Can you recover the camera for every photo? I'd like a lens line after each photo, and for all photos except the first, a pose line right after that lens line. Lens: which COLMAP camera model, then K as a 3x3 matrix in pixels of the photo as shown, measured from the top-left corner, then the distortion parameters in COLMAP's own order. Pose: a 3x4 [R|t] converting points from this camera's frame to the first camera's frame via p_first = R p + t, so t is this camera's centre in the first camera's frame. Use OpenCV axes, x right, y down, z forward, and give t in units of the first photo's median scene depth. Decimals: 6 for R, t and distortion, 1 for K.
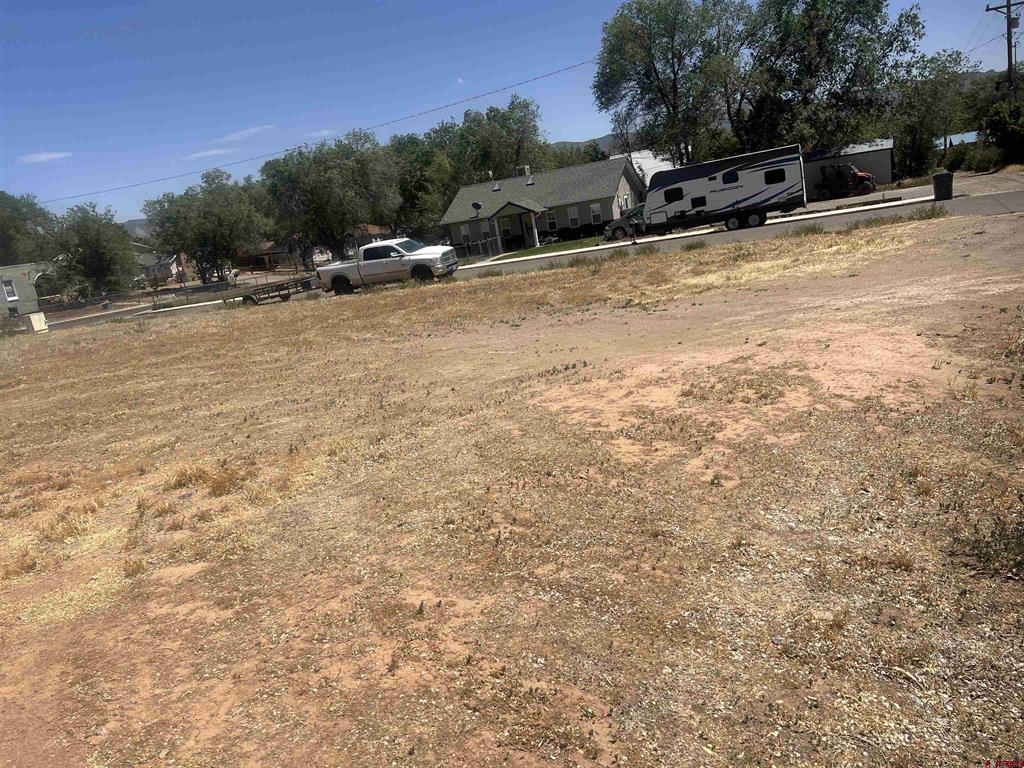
lens RADIAL K [[771.3, 0, 512.0], [0, 771.3, 384.0], [0, 0, 1]] dist [0.064671, -0.097410]
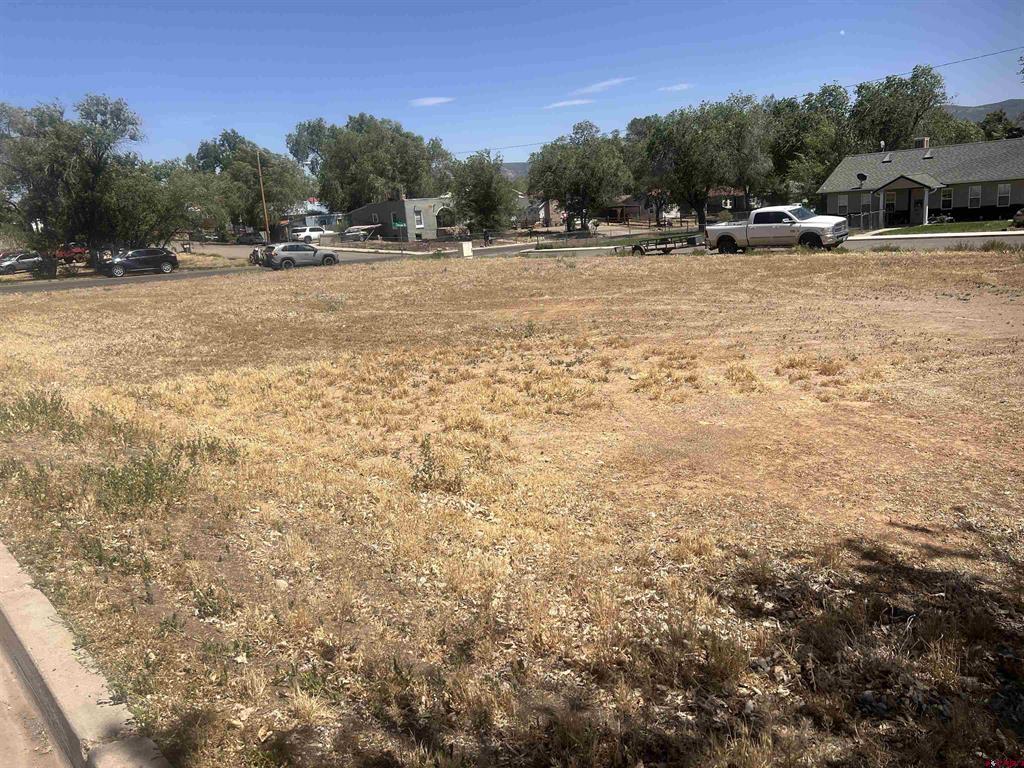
lens RADIAL K [[755.5, 0, 511.4], [0, 755.5, 431.1], [0, 0, 1]] dist [0.056772, -0.055738]
pose [[0.916813, 0.194798, -0.348579, -0.056212], [-0.153767, 0.977847, 0.142023, 0.018474], [0.368523, -0.076609, 0.926457, -0.099428]]
